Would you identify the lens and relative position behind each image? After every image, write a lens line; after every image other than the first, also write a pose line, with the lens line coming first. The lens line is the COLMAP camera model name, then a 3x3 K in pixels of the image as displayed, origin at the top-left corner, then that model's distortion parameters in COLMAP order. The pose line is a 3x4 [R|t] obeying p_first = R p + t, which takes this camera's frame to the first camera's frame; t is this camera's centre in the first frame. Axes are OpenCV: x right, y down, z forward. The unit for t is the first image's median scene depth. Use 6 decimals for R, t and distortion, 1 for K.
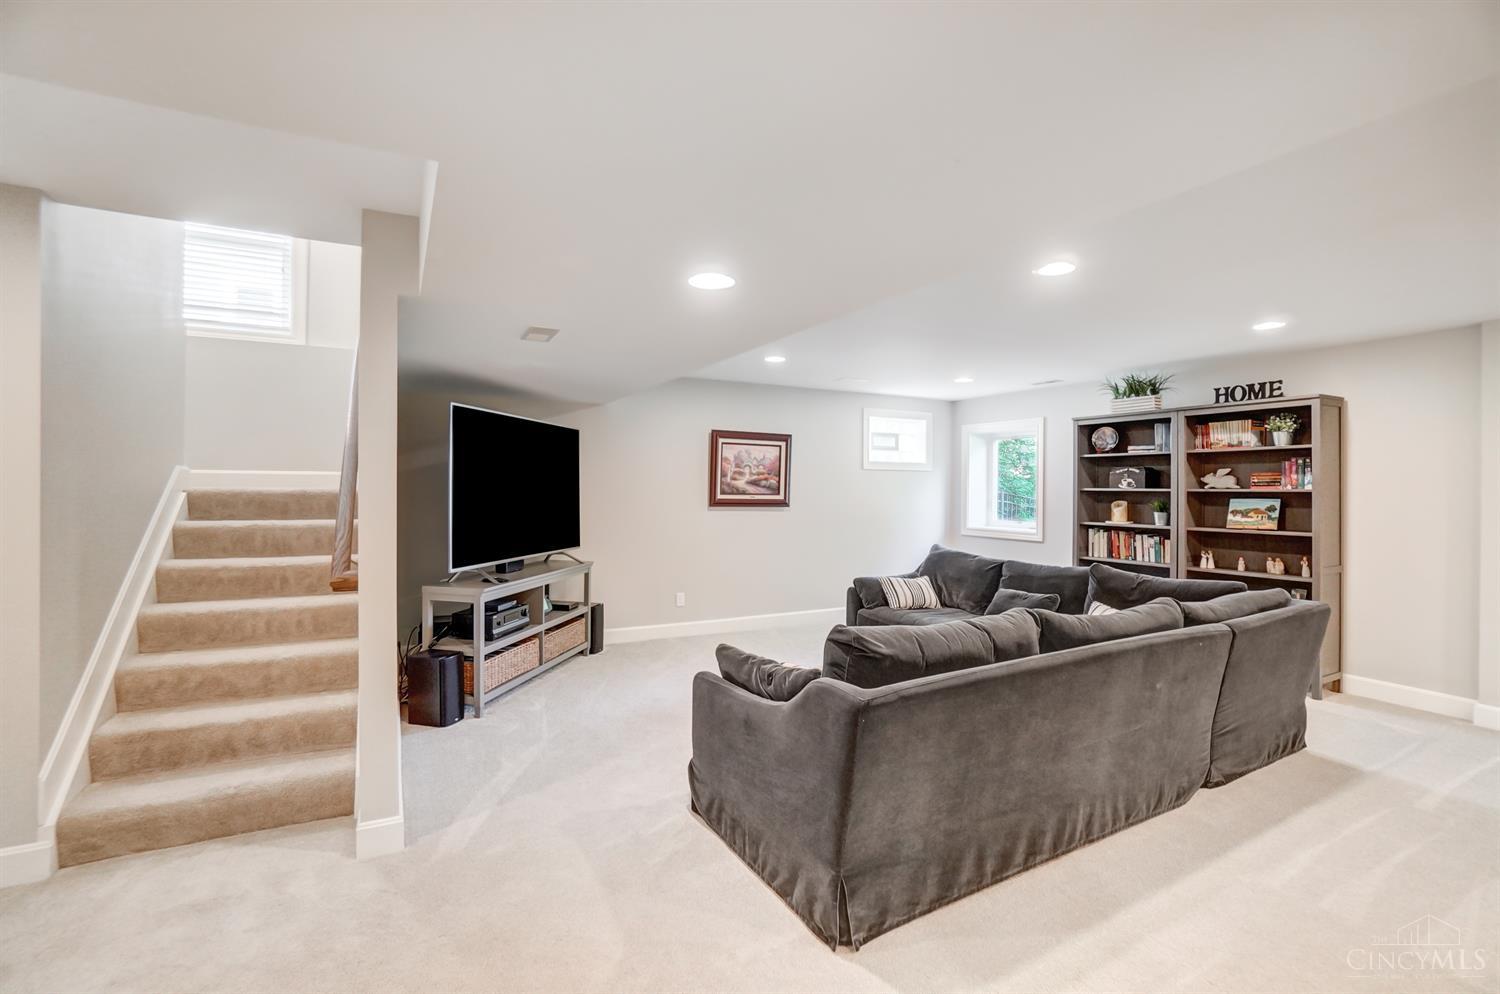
lens RADIAL K [[680.6, 0, 748.3], [0, 680.6, 491.7], [0, 0, 1]] dist [-0.059700, 0.022347]
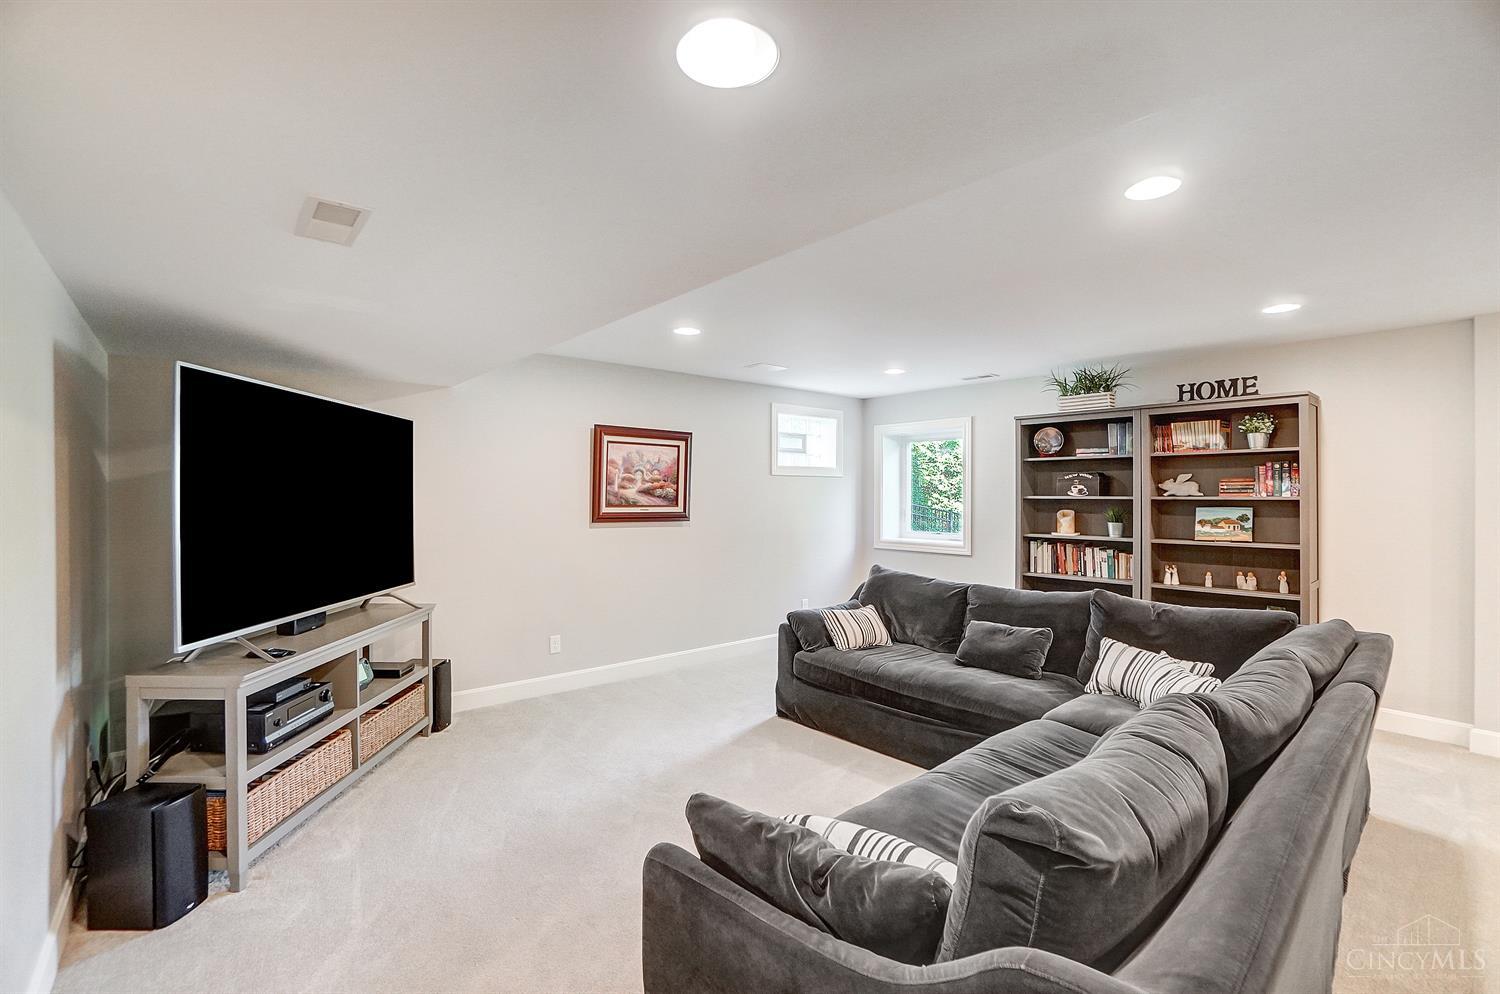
lens RADIAL K [[661.4, 0, 743.3], [0, 661.4, 494.7], [0, 0, 1]] dist [-0.056303, 0.019177]
pose [[0.975398, -0.006724, 0.220348, -0.065217], [0.007466, 0.999969, -0.002536, -0.008586], [-0.220324, 0.004119, 0.975418, 0.266991]]
